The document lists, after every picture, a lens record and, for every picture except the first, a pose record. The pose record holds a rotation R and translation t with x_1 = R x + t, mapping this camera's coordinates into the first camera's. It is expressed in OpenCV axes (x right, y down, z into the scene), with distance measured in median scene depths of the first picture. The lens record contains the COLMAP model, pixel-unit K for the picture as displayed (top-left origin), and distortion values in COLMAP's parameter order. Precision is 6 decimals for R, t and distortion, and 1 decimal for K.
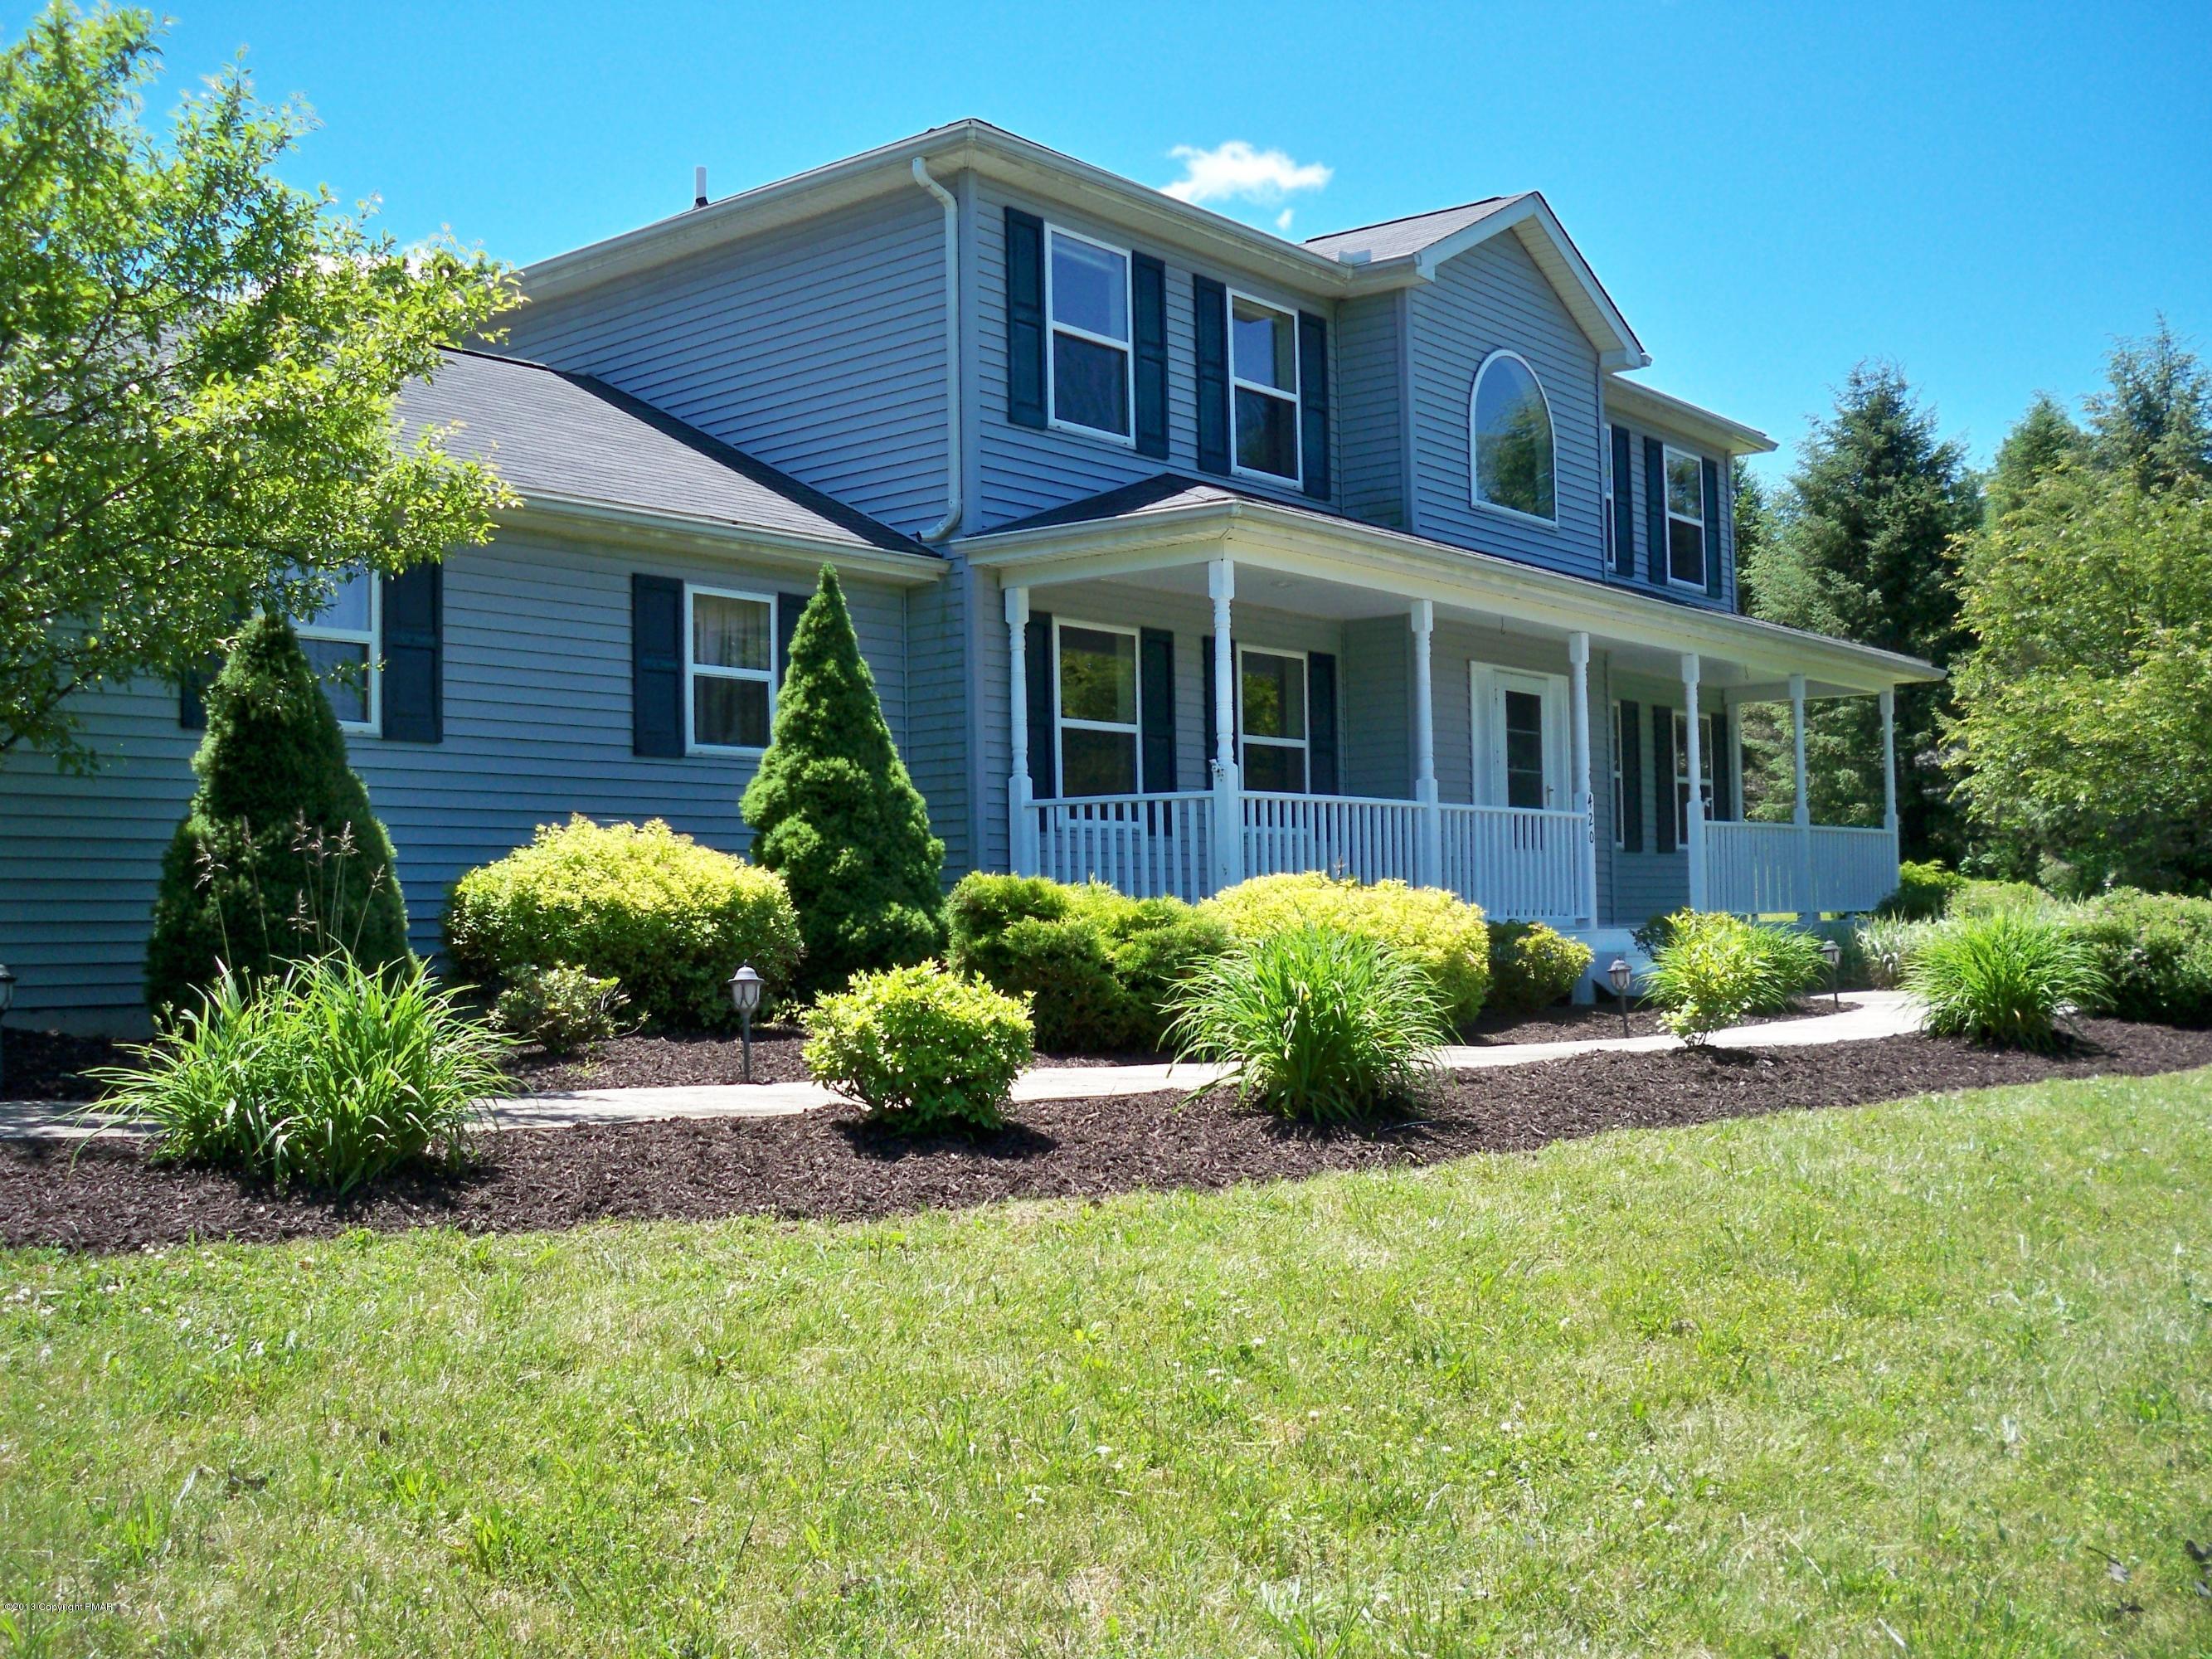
lens RADIAL K [[2263.3, 0, 1062.6], [0, 2263.3, 836.5], [0, 0, 1]] dist [-0.102371, 0.002339]
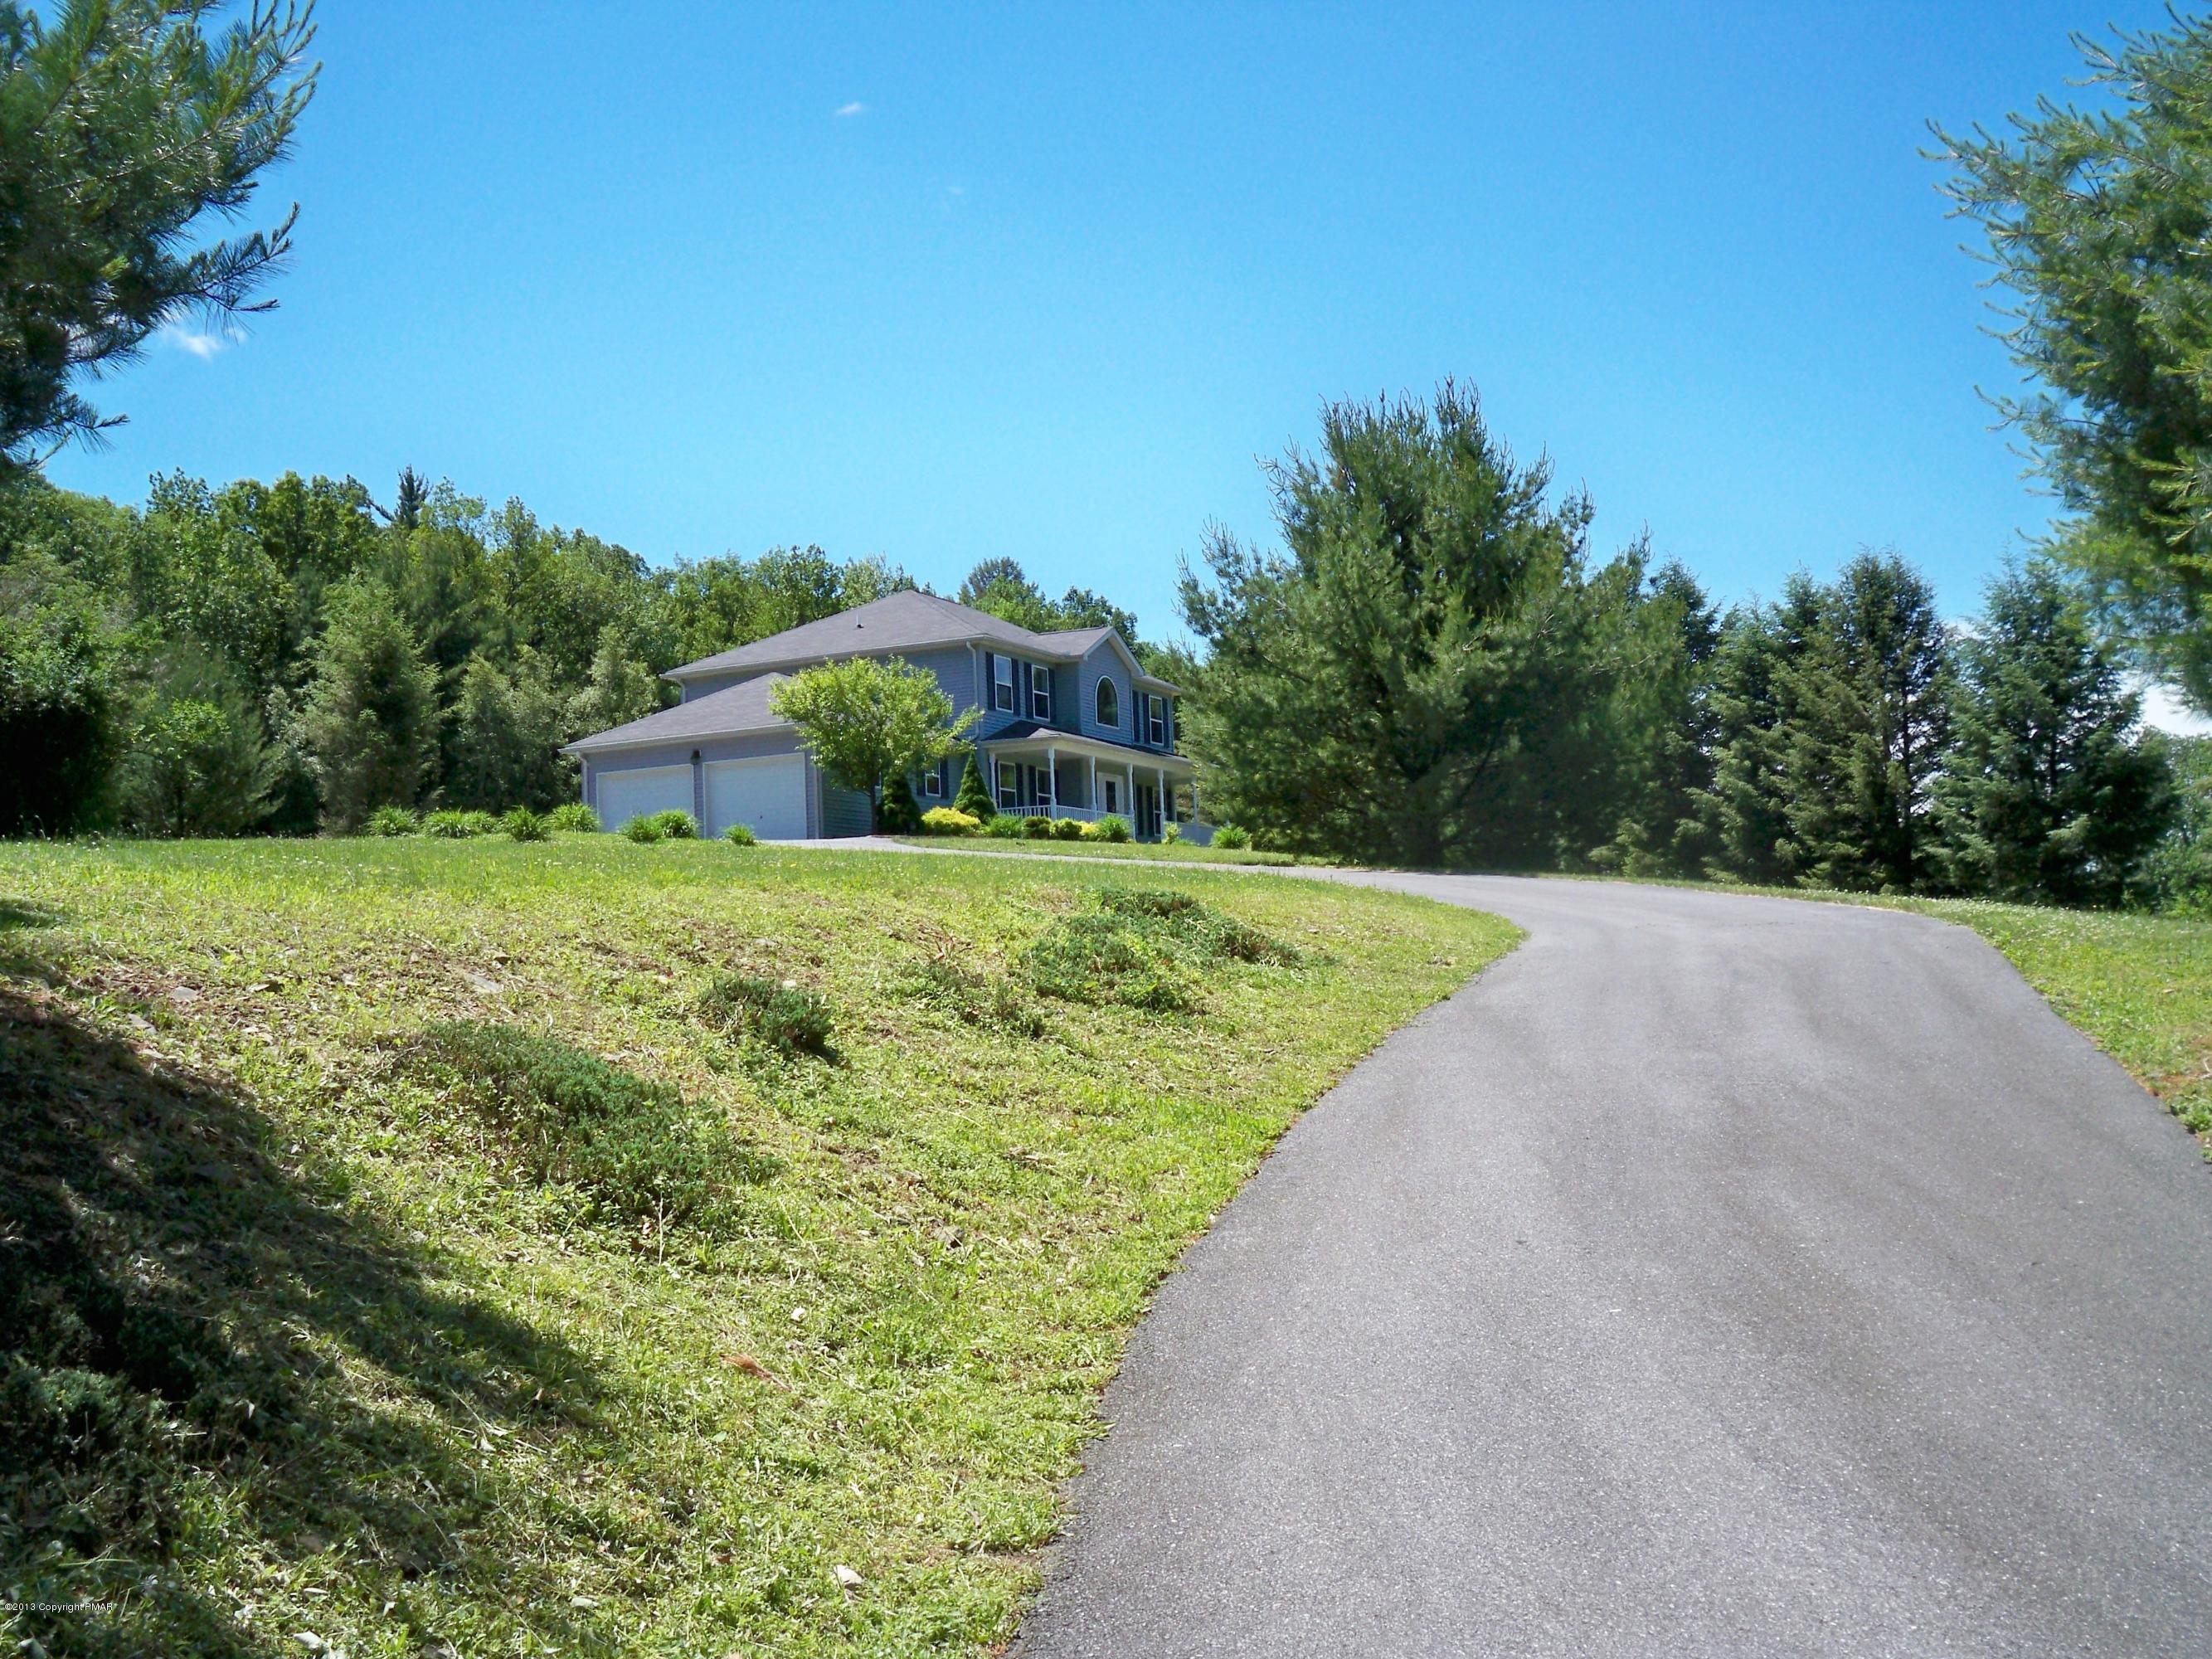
lens RADIAL K [[2263.3, 0, 1062.6], [0, 2263.3, 836.5], [0, 0, 1]] dist [-0.102371, 0.002339]
pose [[0.970240, -0.003834, 0.242116, -0.704753], [0.014288, 0.999039, -0.041438, 0.160834], [-0.241724, 0.043665, 0.969362, -2.310806]]
